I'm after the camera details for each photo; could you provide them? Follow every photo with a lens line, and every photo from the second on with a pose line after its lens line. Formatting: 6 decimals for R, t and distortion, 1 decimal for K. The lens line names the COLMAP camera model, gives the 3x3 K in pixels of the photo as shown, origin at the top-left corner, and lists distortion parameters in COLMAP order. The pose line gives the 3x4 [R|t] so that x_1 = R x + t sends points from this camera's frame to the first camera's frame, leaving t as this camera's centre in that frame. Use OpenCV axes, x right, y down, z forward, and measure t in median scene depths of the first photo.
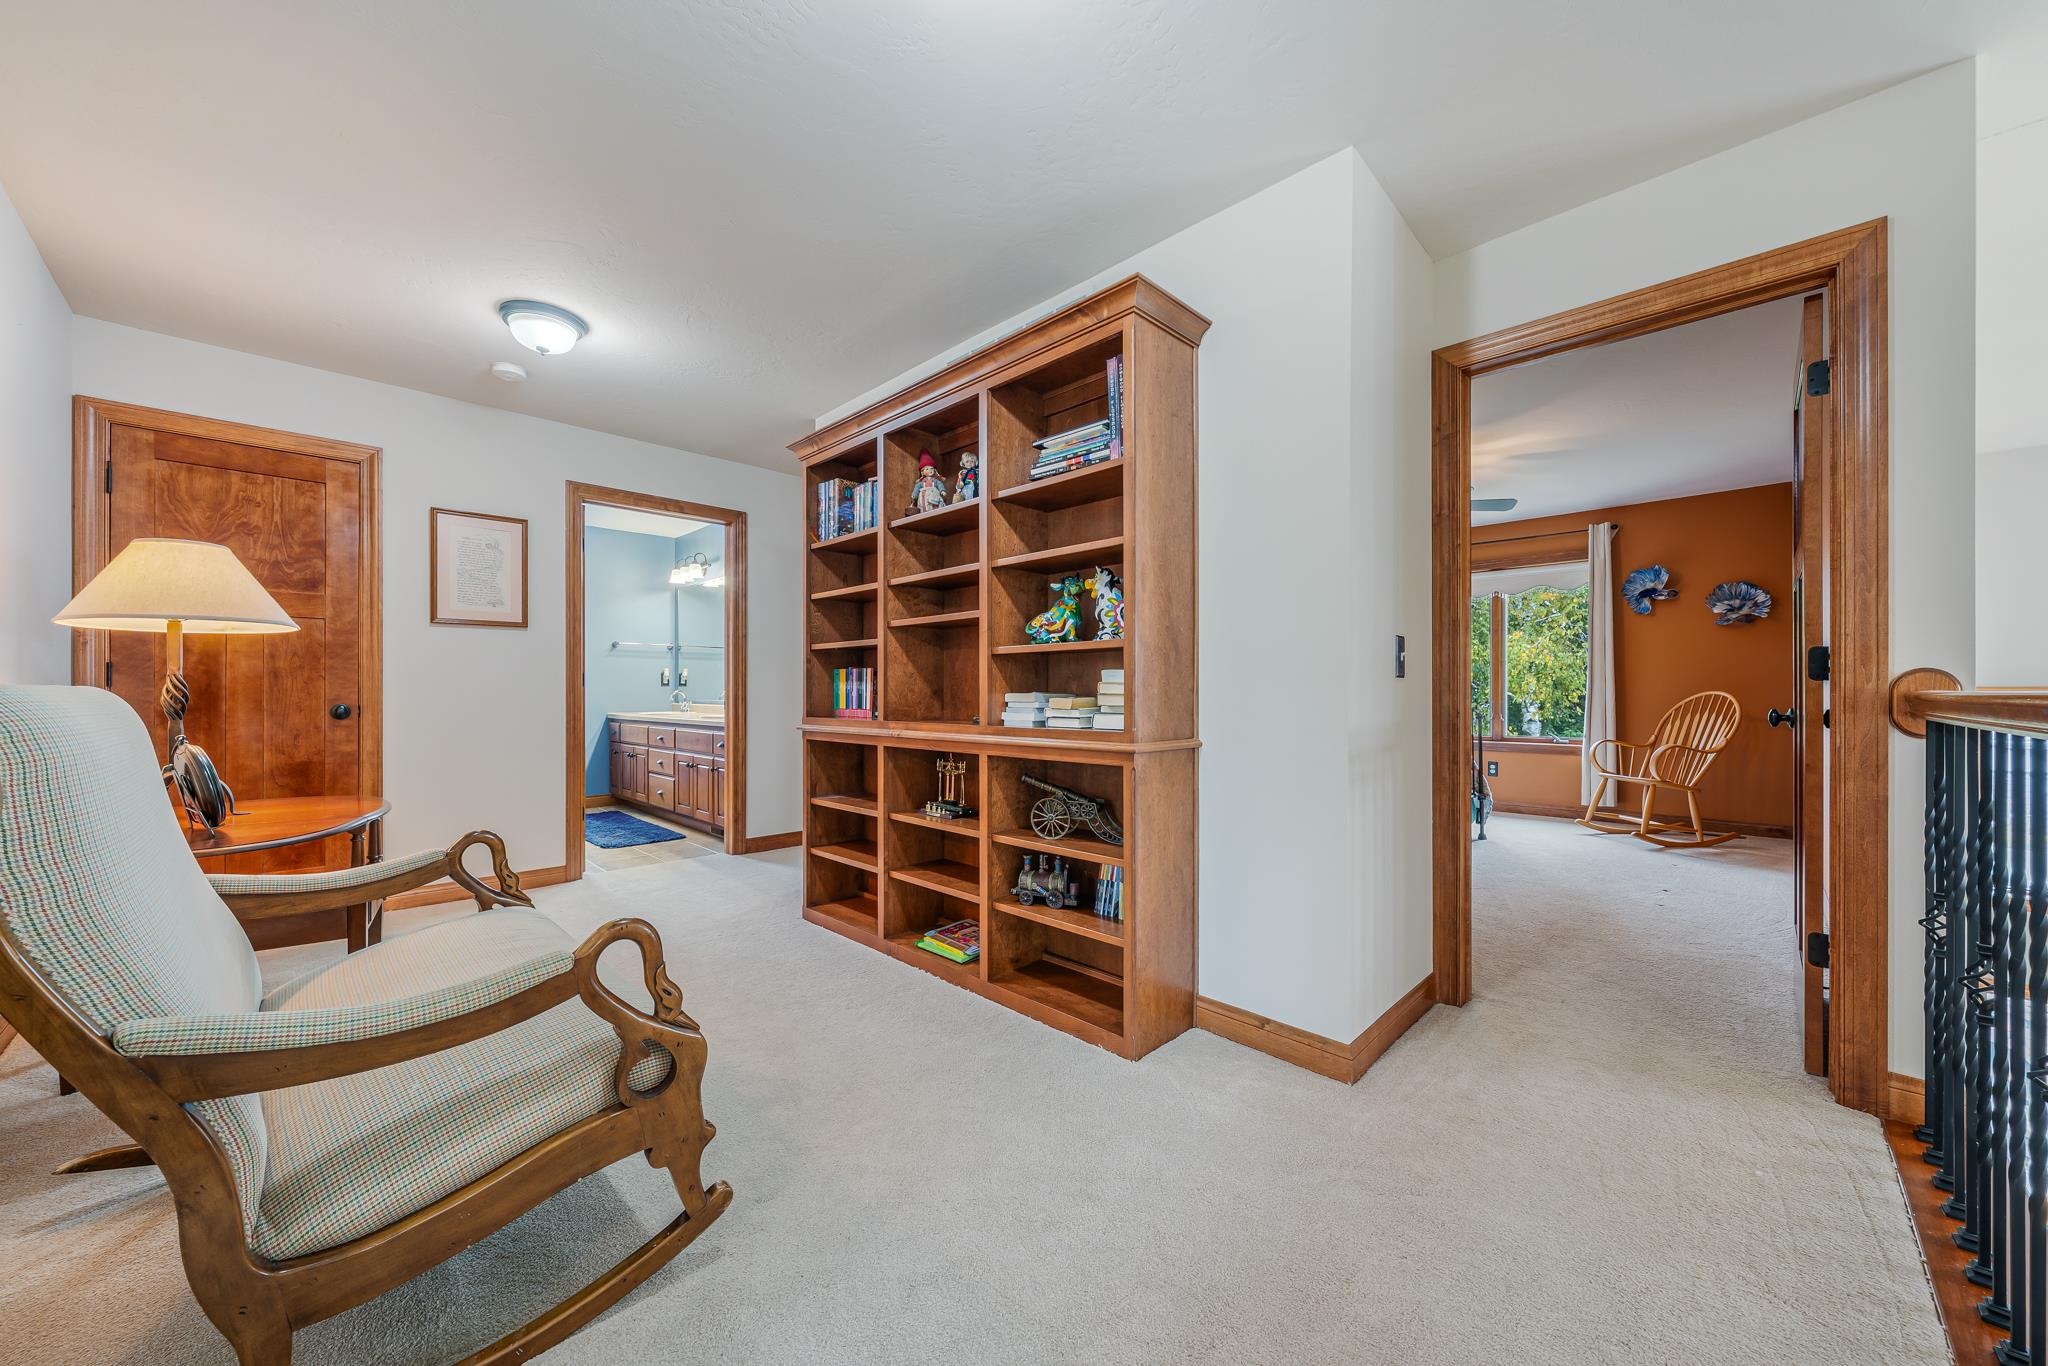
lens RADIAL K [[741.2, 0, 1024.0], [0, 741.2, 683.0], [0, 0, 1]] dist [-0.001571, -0.000100]
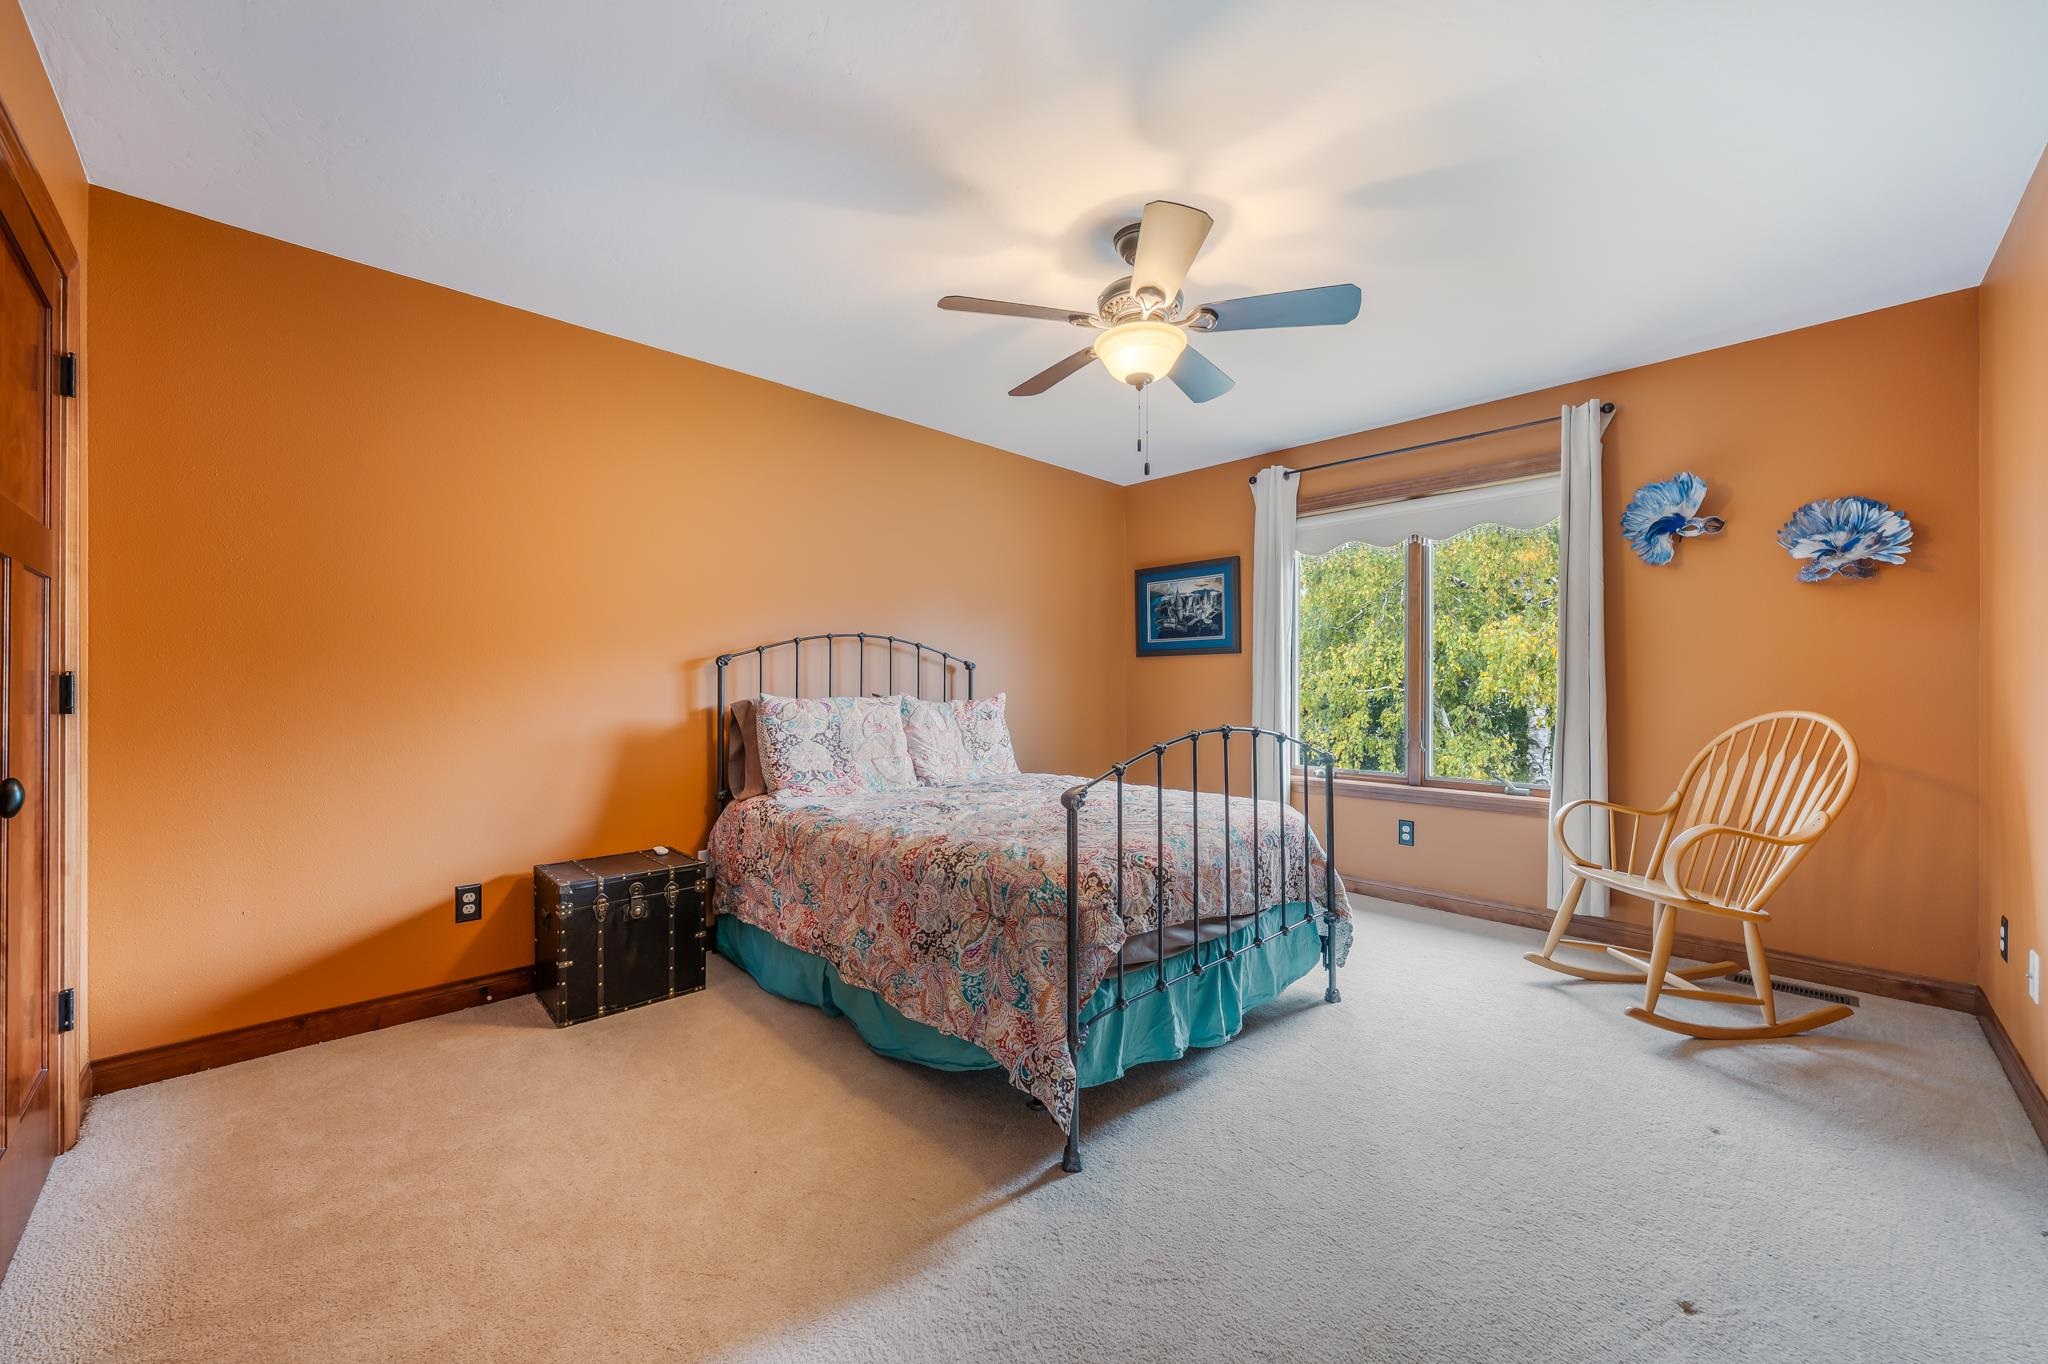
lens RADIAL K [[756.2, 0, 1028.0], [0, 756.2, 683.1], [0, 0, 1]] dist [-0.001249, -0.000134]
pose [[0.999815, -0.000150, -0.019227, 0.408891], [0.000314, 0.999964, 0.008495, -0.012053], [0.019225, -0.008499, 0.999779, 0.463969]]
